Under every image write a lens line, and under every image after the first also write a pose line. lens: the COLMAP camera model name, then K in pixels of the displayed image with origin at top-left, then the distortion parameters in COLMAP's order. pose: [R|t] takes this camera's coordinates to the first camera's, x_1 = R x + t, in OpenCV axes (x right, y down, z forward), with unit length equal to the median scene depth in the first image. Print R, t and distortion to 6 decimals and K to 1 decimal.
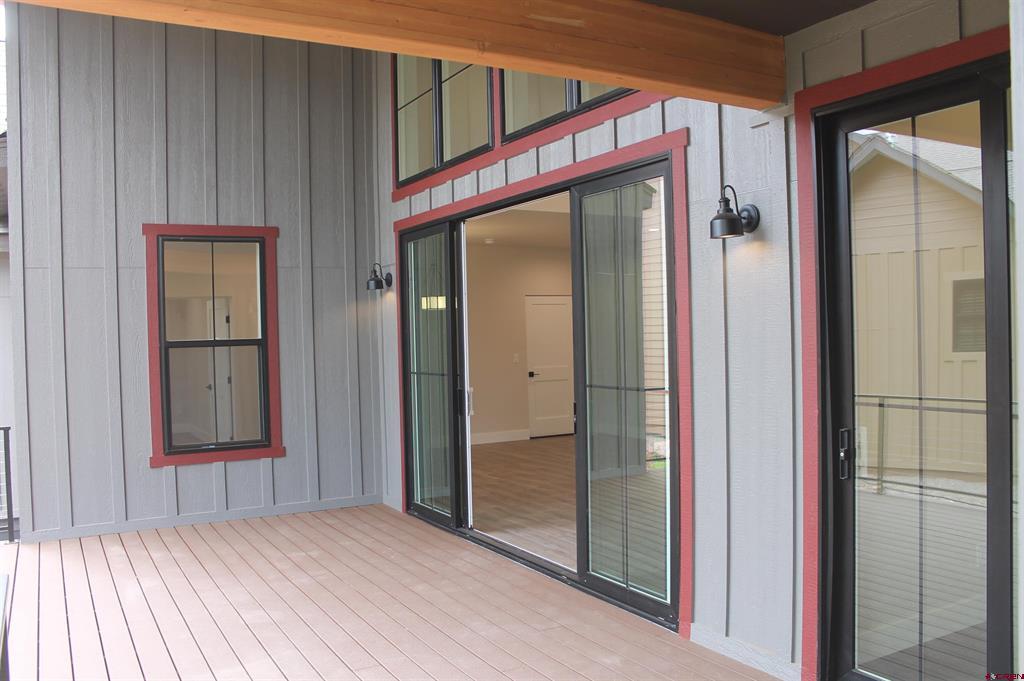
lens RADIAL K [[868.7, 0, 509.2], [0, 868.7, 344.8], [0, 0, 1]] dist [-0.167935, 0.154148]
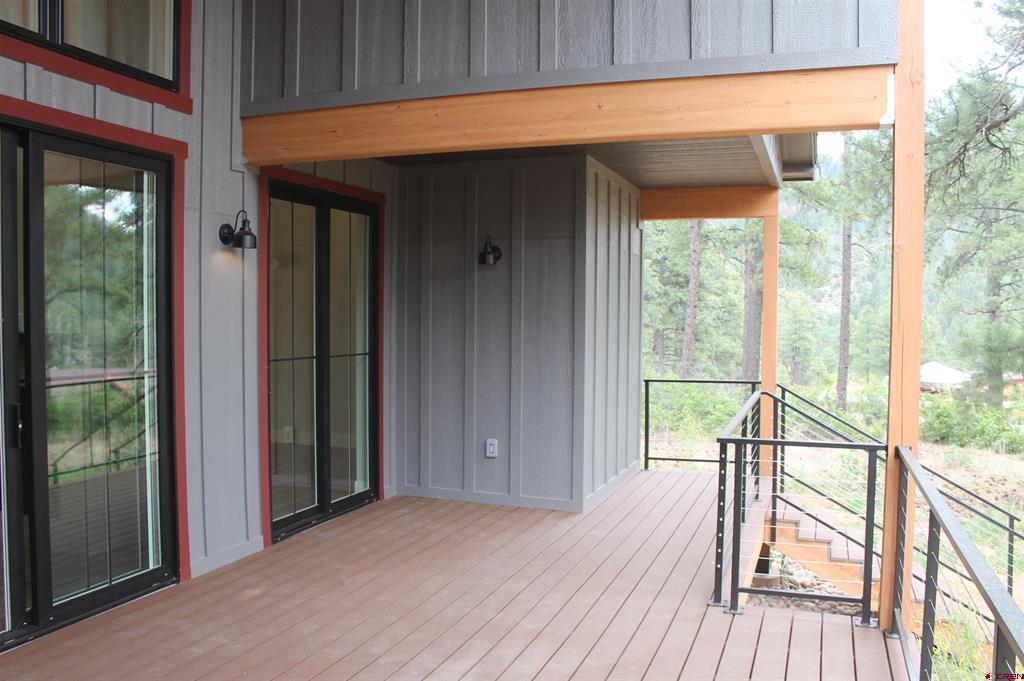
lens RADIAL K [[868.7, 0, 509.2], [0, 868.7, 344.8], [0, 0, 1]] dist [-0.167935, 0.154148]
pose [[-0.654449, -0.003893, 0.756096, -0.899441], [0.024527, 0.999351, 0.026375, 0.004475], [-0.755708, 0.035806, -0.653929, 1.332261]]
